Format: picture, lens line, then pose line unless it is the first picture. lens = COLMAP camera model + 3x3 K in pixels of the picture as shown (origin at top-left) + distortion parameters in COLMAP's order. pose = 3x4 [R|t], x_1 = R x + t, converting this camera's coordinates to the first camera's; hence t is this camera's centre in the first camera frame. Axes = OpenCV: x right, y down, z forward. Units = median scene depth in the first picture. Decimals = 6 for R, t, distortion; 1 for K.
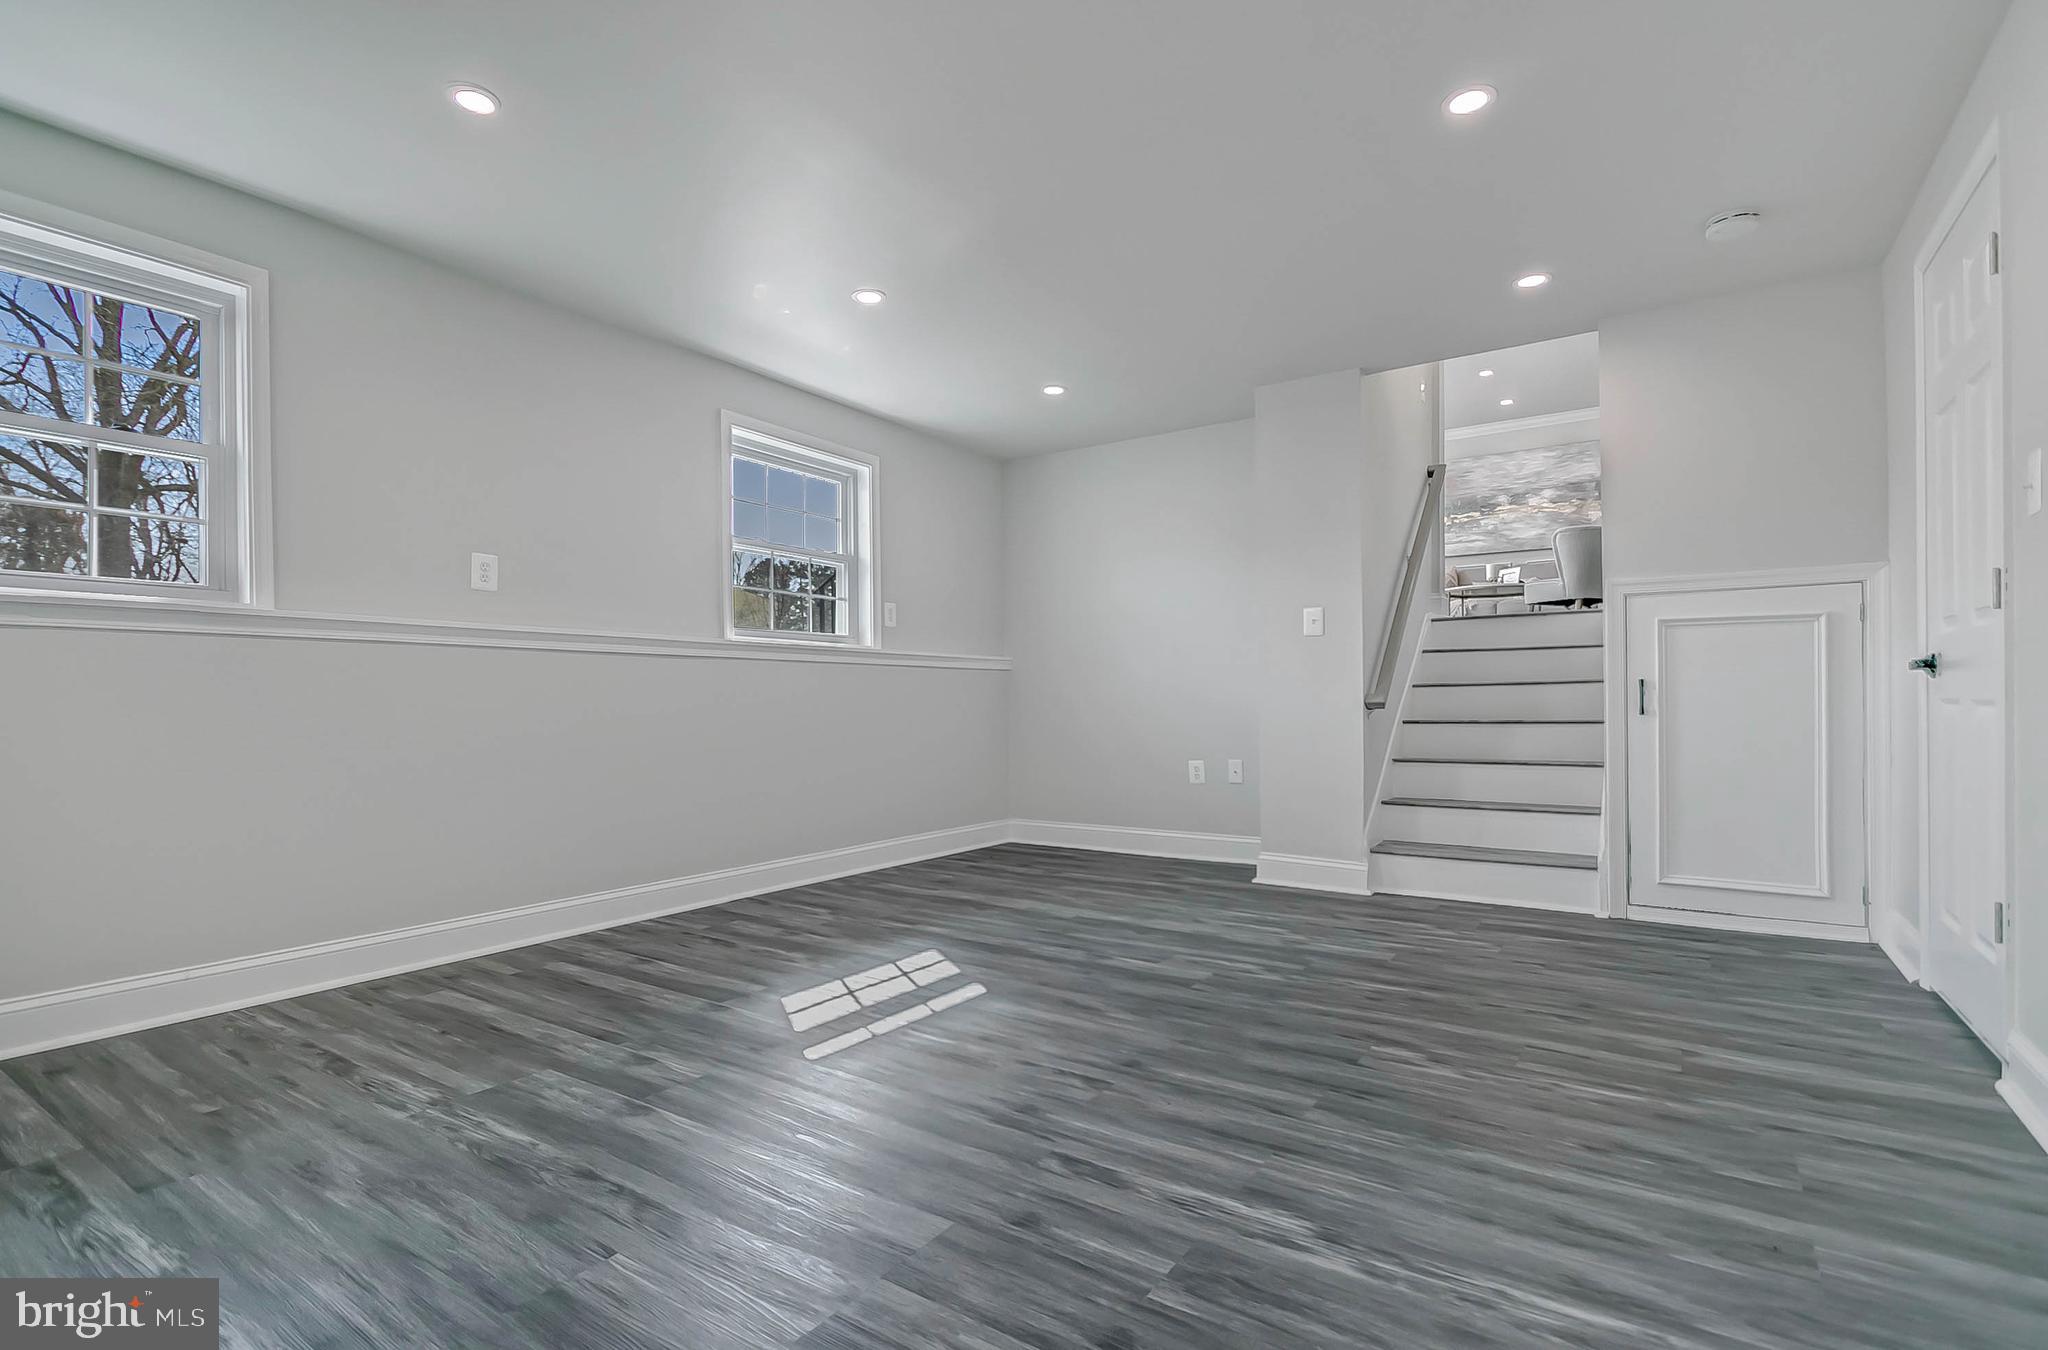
lens RADIAL K [[977.8, 0, 1009.1], [0, 977.8, 711.3], [0, 0, 1]] dist [0.002792, 0.000097]
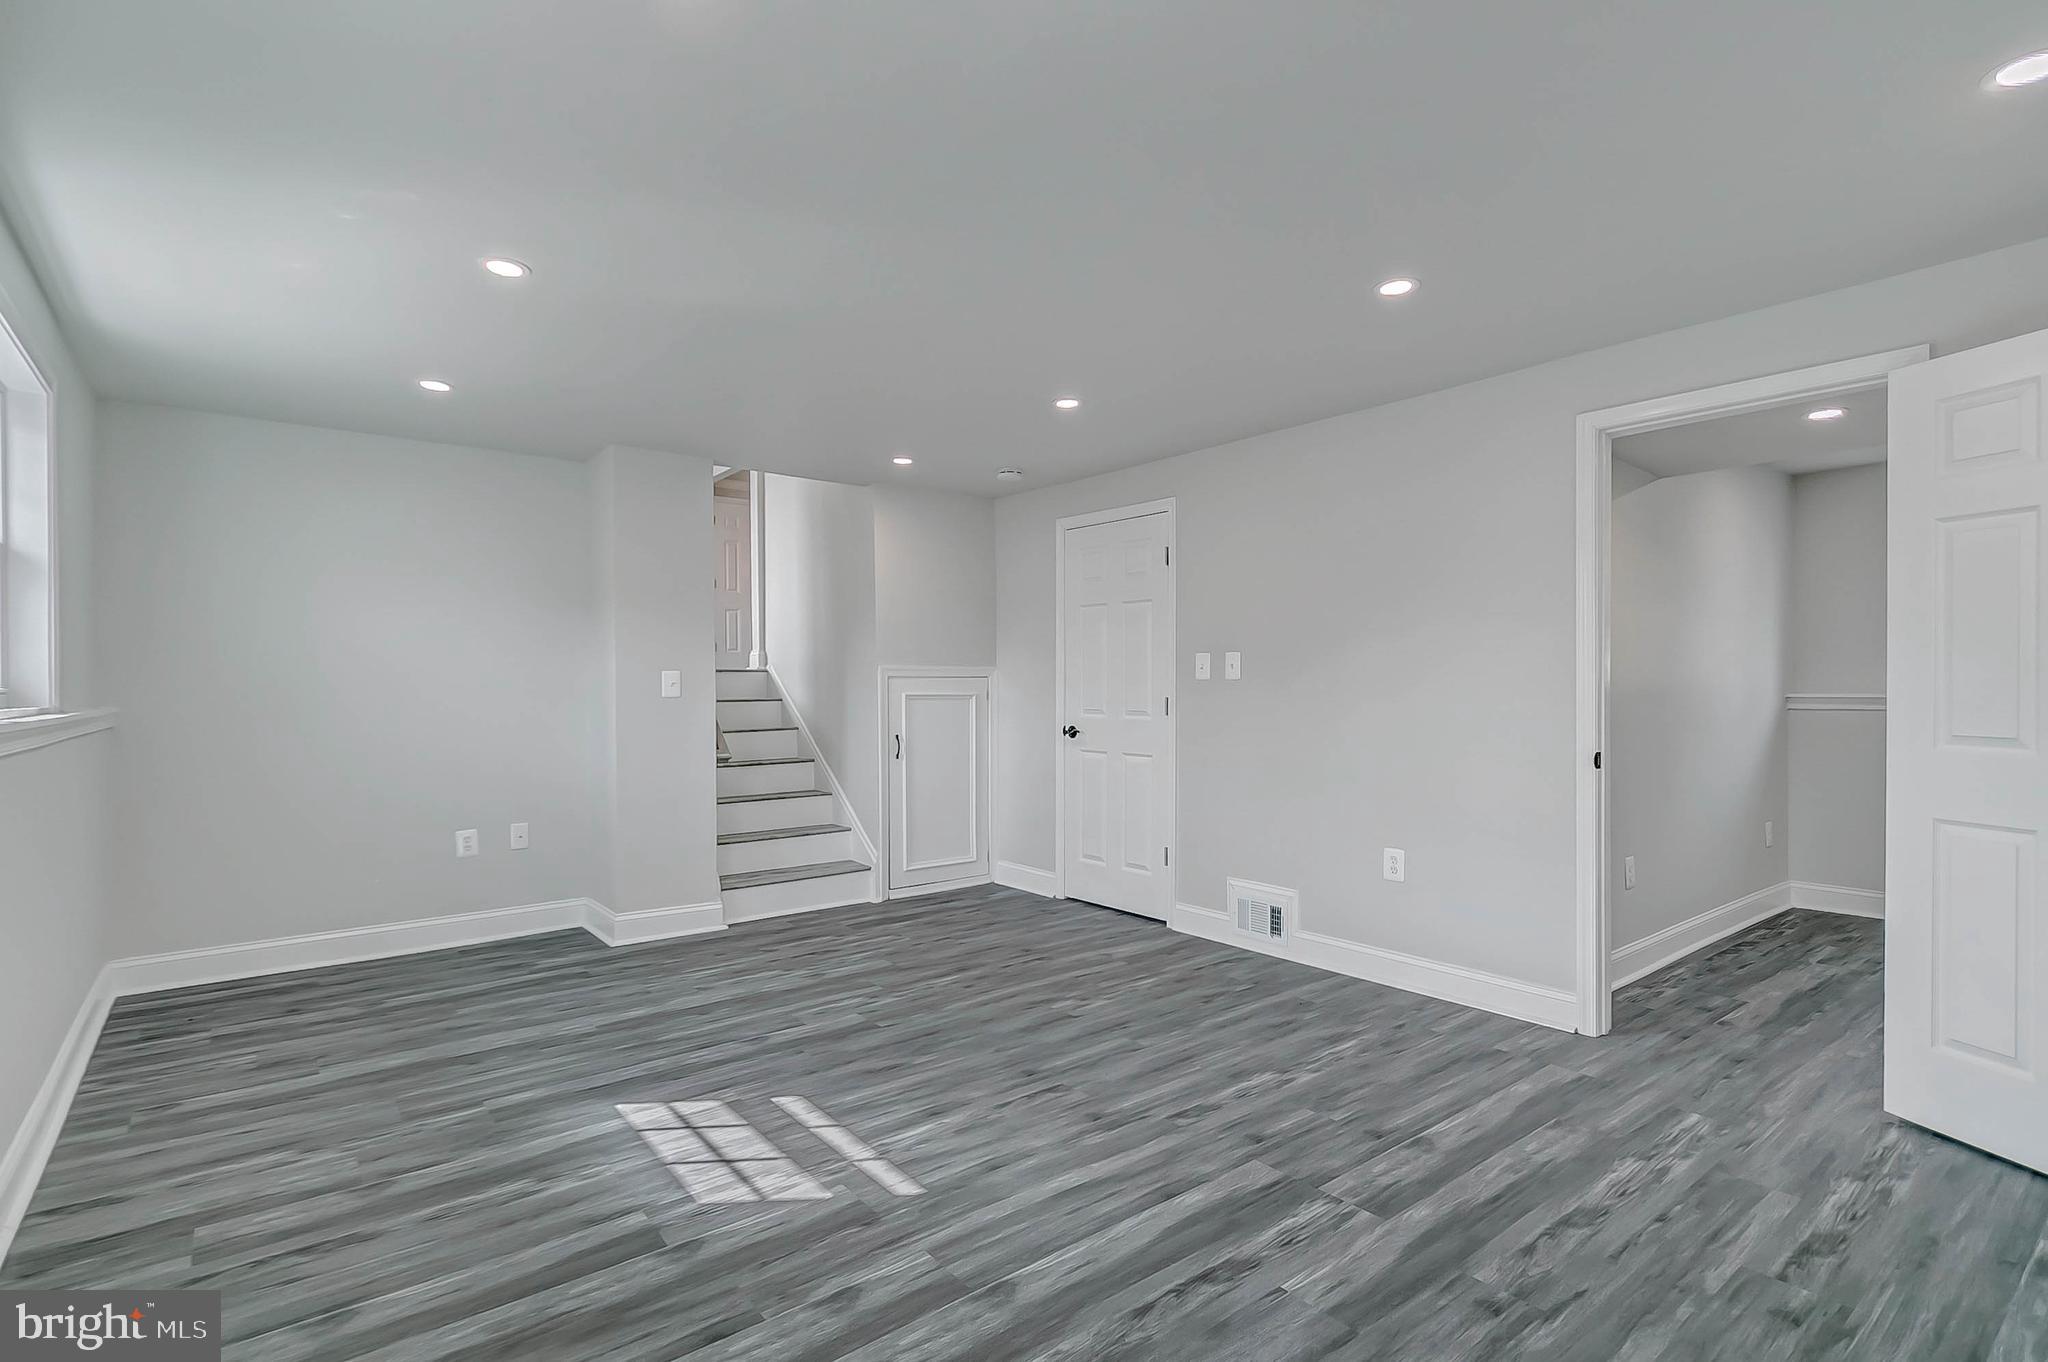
lens RADIAL K [[986.0, 0, 1024.0], [0, 986.0, 681.0], [0, 0, 1]] dist [0.004258, 0.000501]
pose [[0.283250, 0.006815, 0.959022, -0.979103], [0.011753, 0.999875, -0.010576, -0.128349], [-0.958974, 0.014267, 0.283135, 0.532383]]
